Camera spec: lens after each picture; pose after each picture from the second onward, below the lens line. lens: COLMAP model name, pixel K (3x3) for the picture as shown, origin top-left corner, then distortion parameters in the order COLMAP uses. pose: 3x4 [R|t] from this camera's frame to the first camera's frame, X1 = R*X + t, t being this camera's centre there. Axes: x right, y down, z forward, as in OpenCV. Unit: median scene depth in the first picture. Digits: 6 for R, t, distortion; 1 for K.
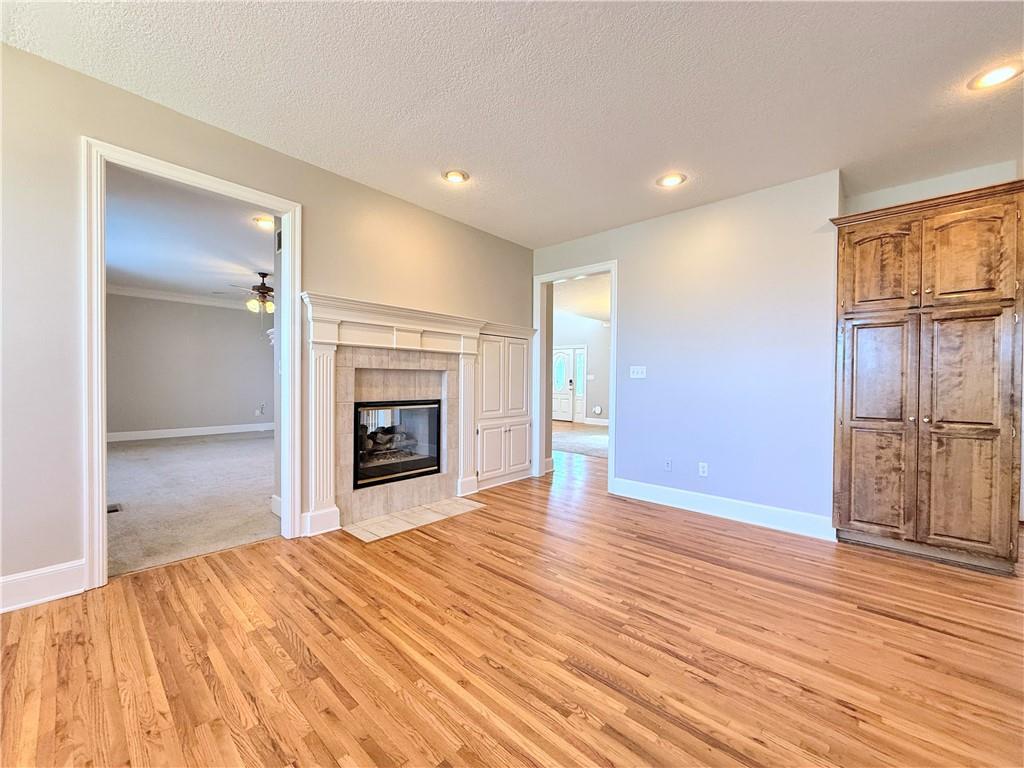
lens RADIAL K [[409.5, 0, 503.6], [0, 409.5, 382.3], [0, 0, 1]] dist [0.007688, -0.001152]
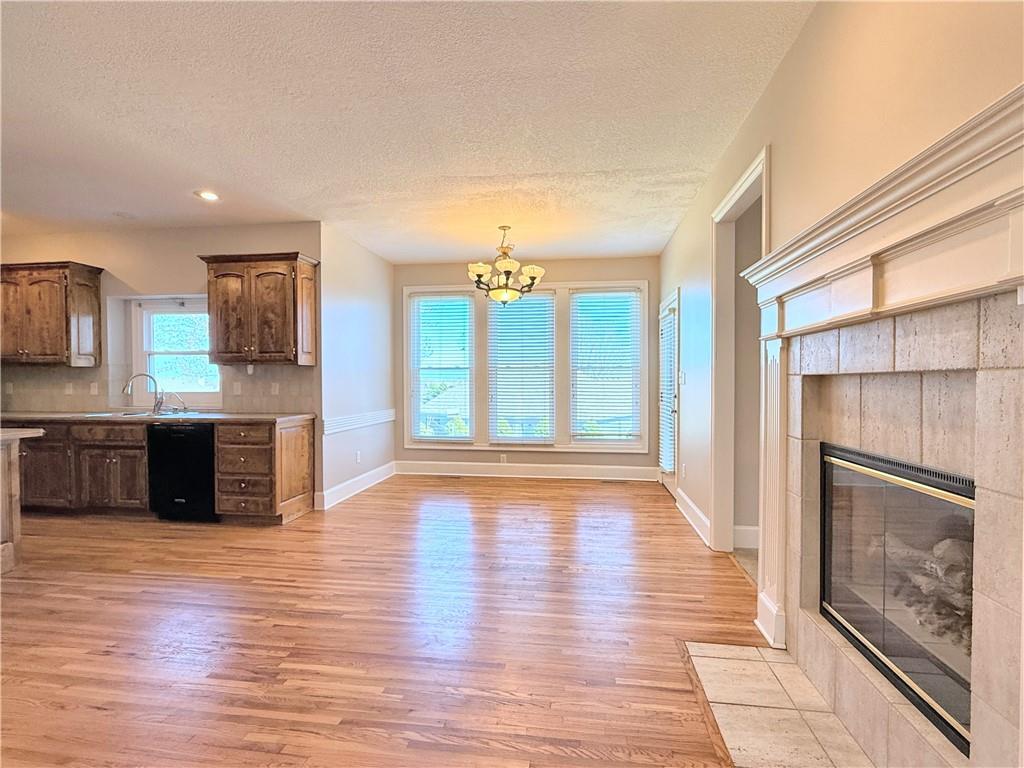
lens RADIAL K [[500.7, 0, 510.9], [0, 500.7, 388.4], [0, 0, 1]] dist [0.001553, -0.000175]
pose [[-0.819666, -0.001036, -0.572841, 0.415994], [-0.009568, 0.999884, 0.011882, -0.027014], [0.572762, 0.015220, -0.819580, 1.738835]]
